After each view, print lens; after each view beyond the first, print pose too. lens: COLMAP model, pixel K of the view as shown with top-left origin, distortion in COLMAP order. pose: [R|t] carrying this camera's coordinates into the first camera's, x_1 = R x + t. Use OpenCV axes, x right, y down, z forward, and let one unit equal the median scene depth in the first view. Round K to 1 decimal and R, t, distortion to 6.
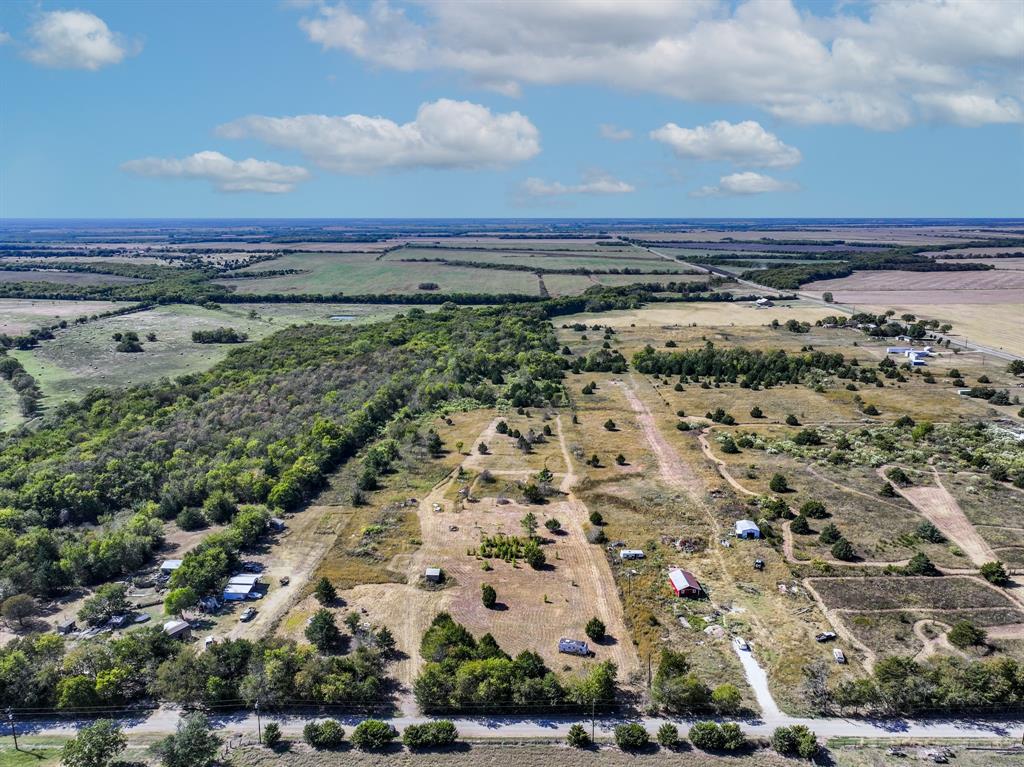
lens RADIAL K [[714.8, 0, 514.8], [0, 714.8, 381.3], [0, 0, 1]] dist [0.003633, 0.002329]
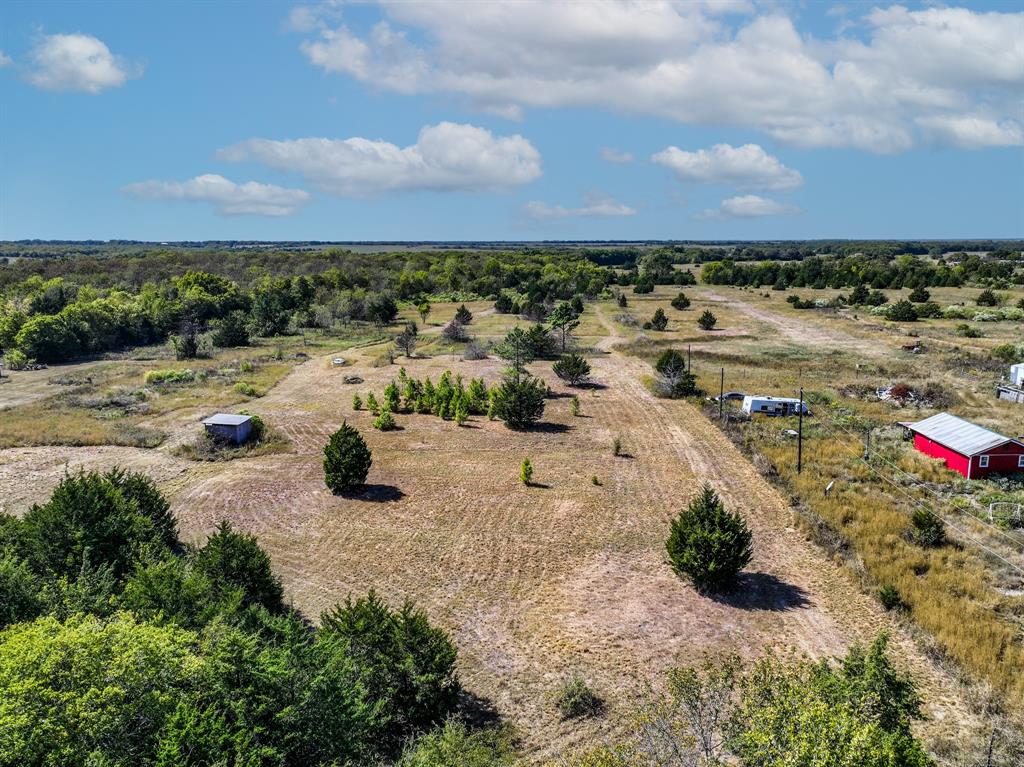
lens RADIAL K [[714.8, 0, 514.8], [0, 714.8, 381.3], [0, 0, 1]] dist [0.003633, 0.002329]
pose [[0.997838, 0.009101, -0.065091, 0.018767], [-0.011753, 0.999112, -0.040469, 0.090634], [0.064665, 0.041147, 0.997058, 0.225614]]
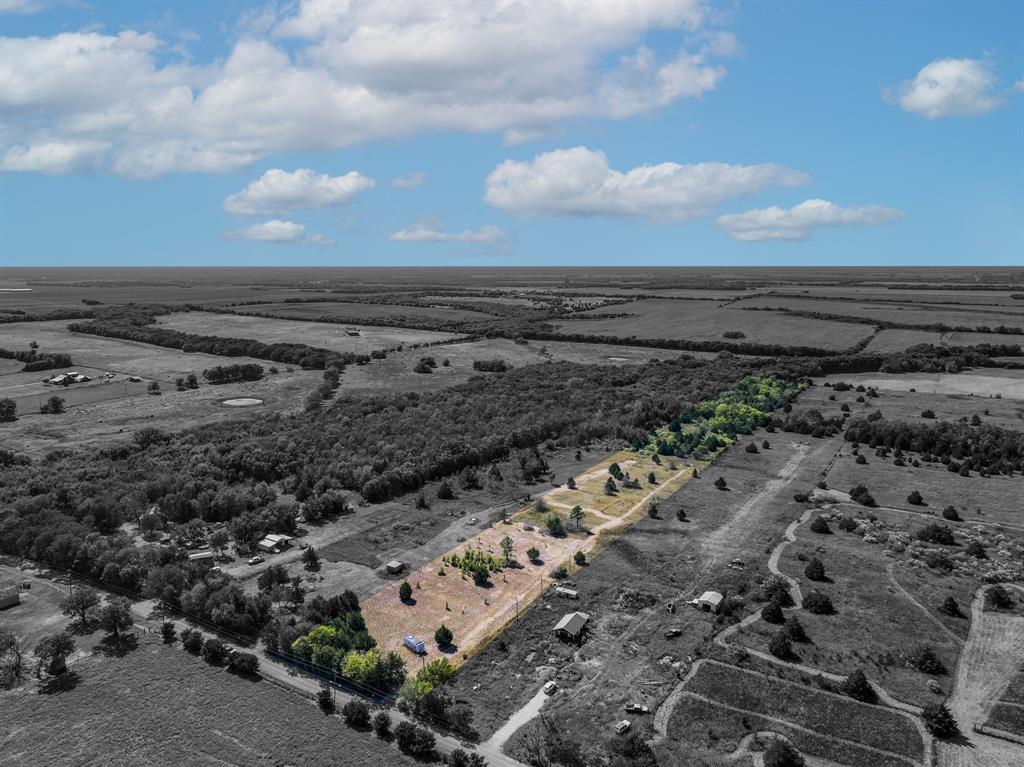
lens RADIAL K [[714.8, 0, 514.8], [0, 714.8, 381.3], [0, 0, 1]] dist [0.003633, 0.002329]
pose [[0.854839, 0.085078, -0.511871, 0.219946], [-0.117705, 0.992546, -0.031601, -0.006115], [0.505367, 0.087264, 0.858481, 0.022856]]
